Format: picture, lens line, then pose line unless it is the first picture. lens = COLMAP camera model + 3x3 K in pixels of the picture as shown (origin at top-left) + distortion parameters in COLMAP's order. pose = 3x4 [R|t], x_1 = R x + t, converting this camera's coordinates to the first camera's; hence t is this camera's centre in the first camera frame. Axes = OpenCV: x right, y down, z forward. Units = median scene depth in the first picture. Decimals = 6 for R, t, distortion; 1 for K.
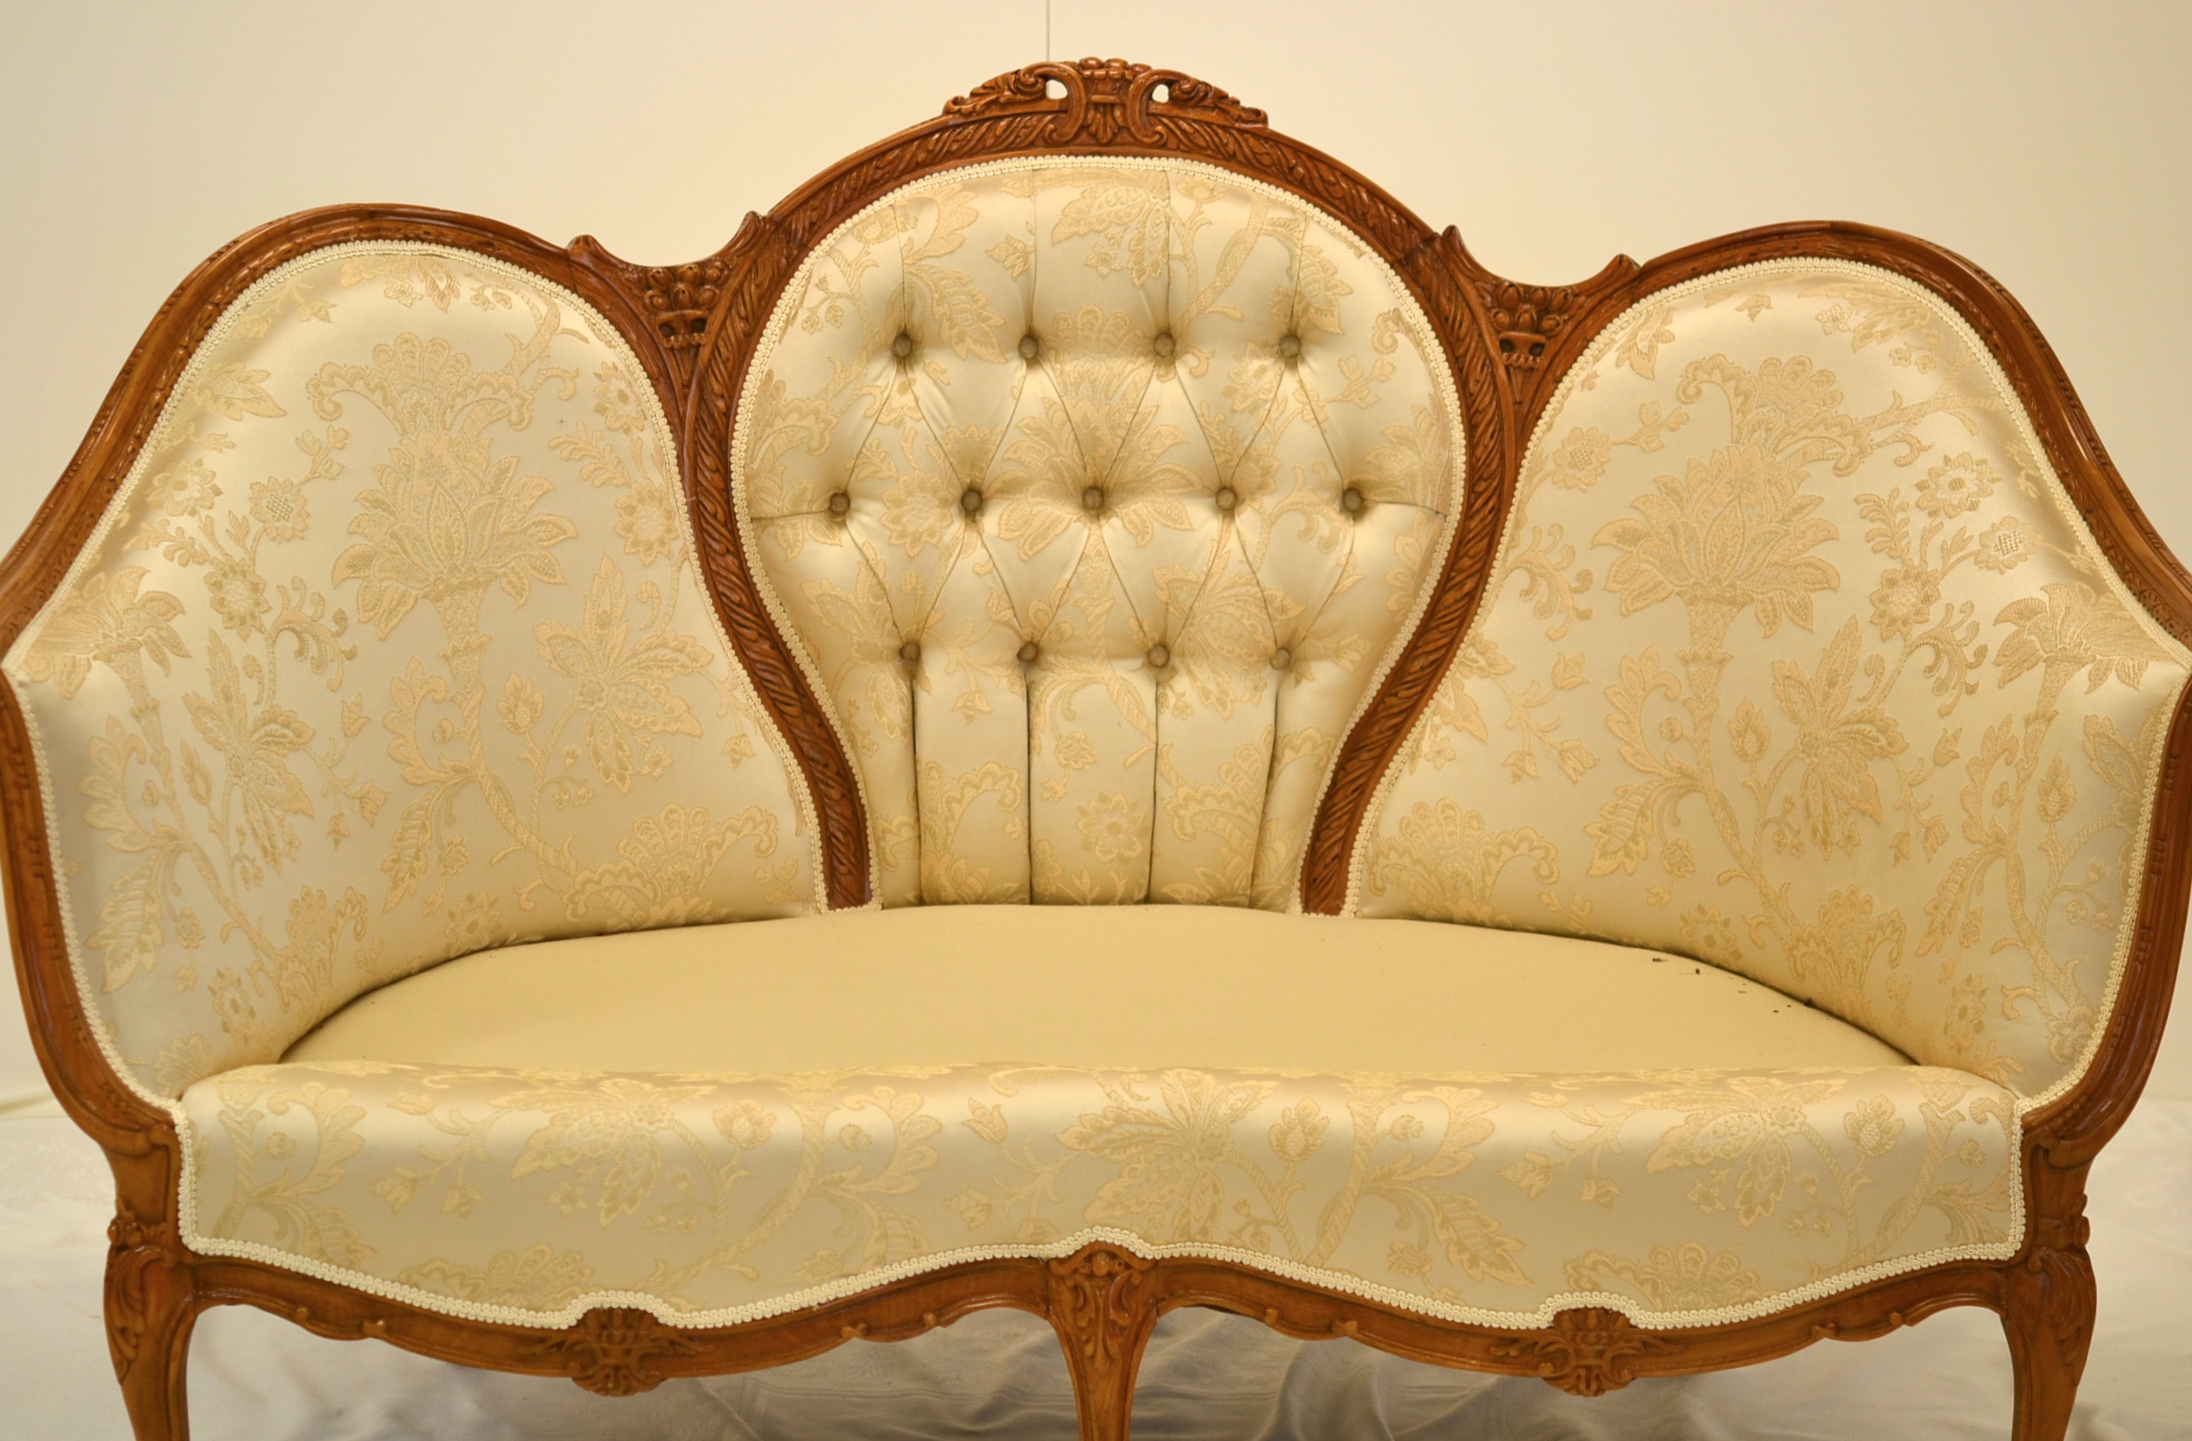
lens RADIAL K [[5958.5, 0, 1132.1], [0, 5958.5, 723.5], [0, 0, 1]] dist [0.010715, 0.148312]
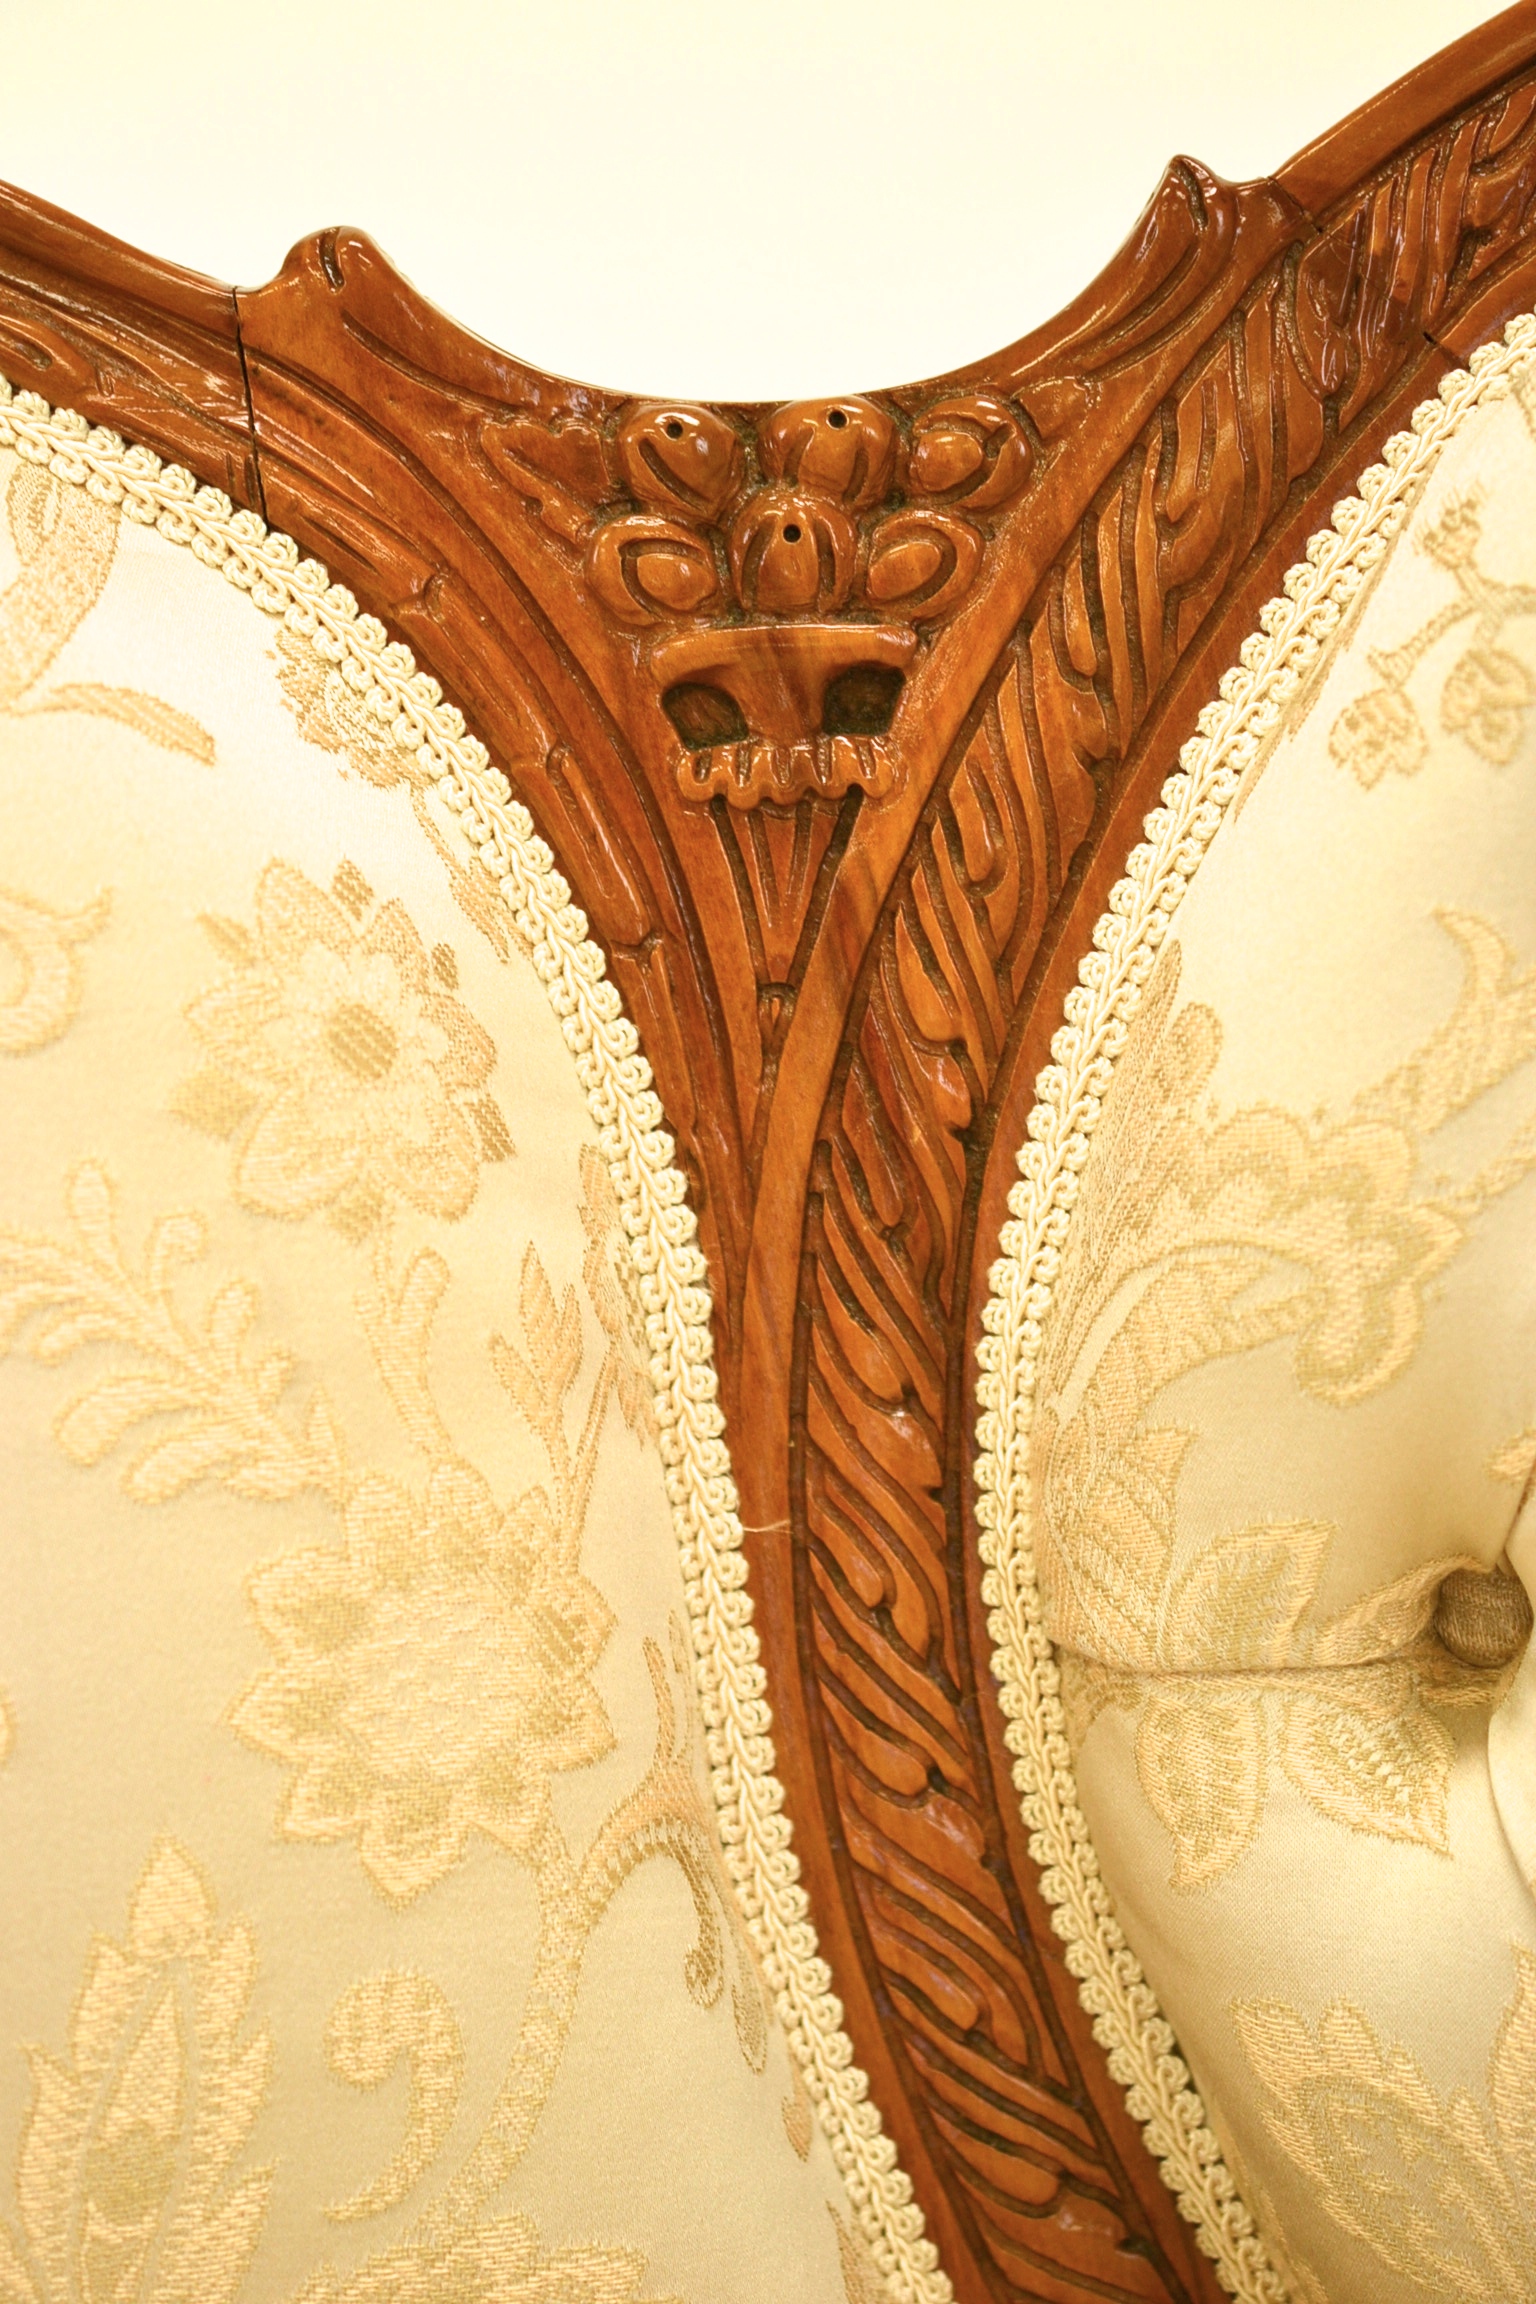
lens RADIAL K [[6008.5, 0, 768.0], [0, 6008.5, 1152.0], [0, 0, 1]] dist [-0.047718, 0.773725]
pose [[0.943052, 0.092795, -0.319442, -0.008406], [-0.078843, 0.995292, 0.056363, -0.065278], [0.323168, -0.027967, 0.945928, 0.835661]]
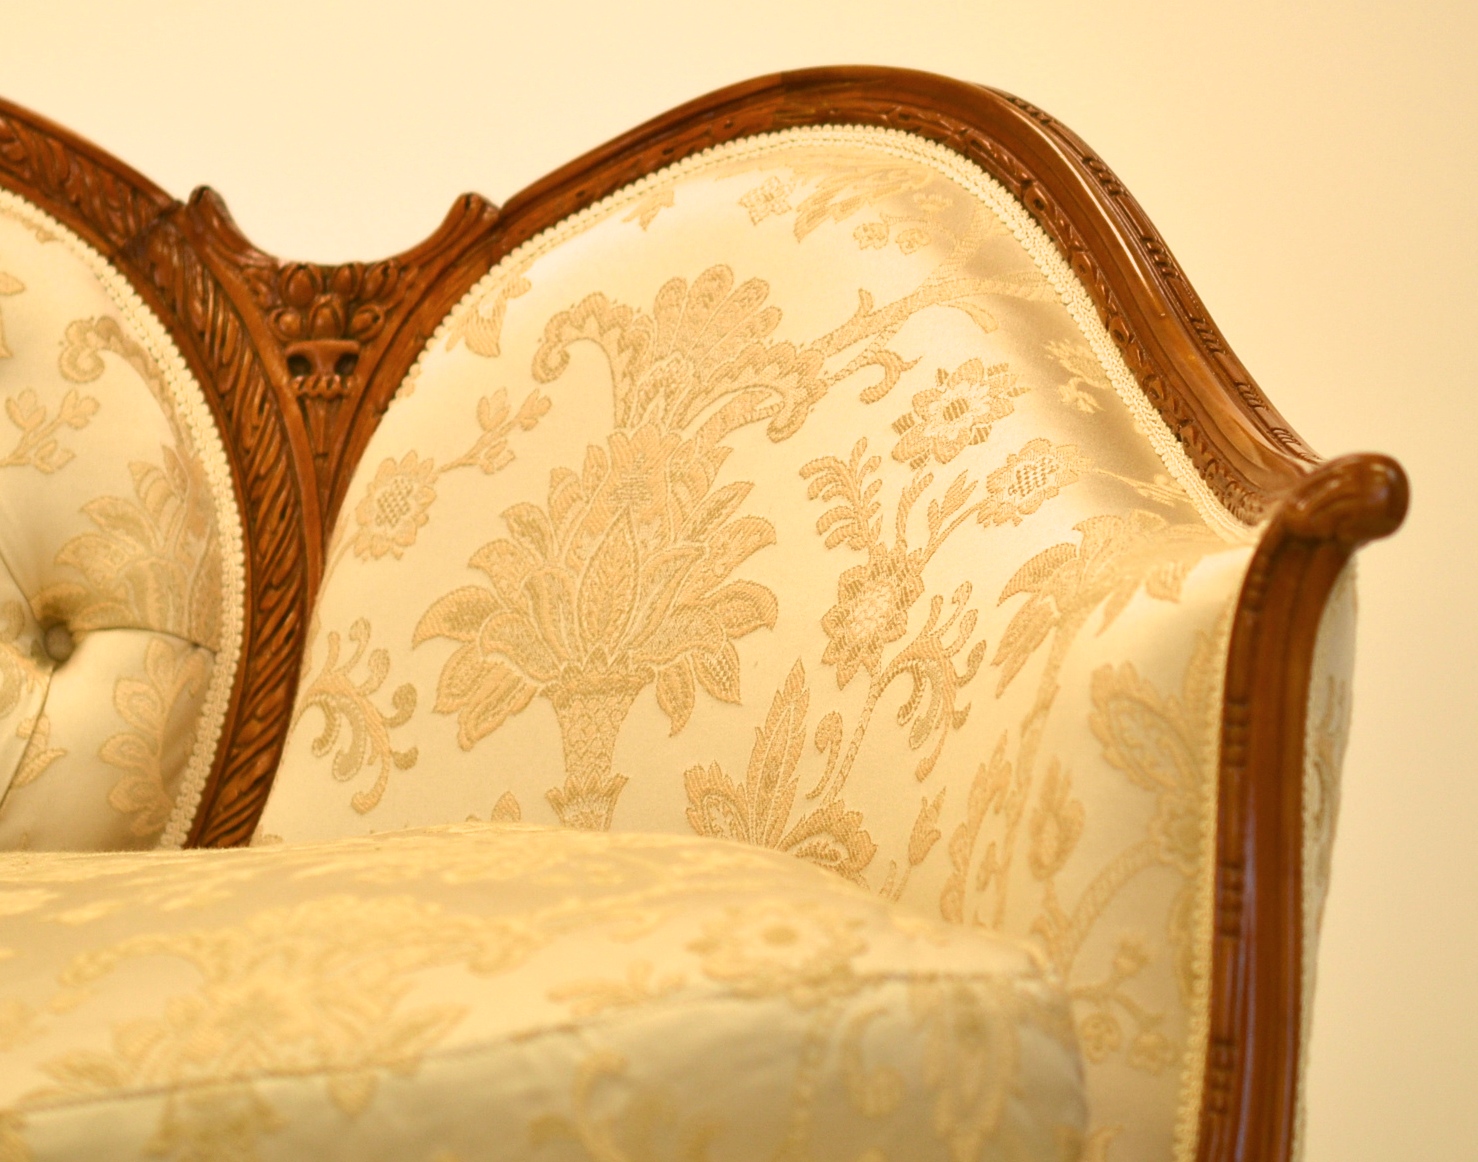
lens RADIAL K [[5965.1, 0, 629.7], [0, 5965.1, 449.3], [0, 0, 1]] dist [-0.000794, 0.680917]
pose [[0.992237, -0.089789, -0.086044, 0.154033], [0.066768, 0.968339, -0.240543, 0.095714], [0.104918, 0.232931, 0.966817, 0.448163]]
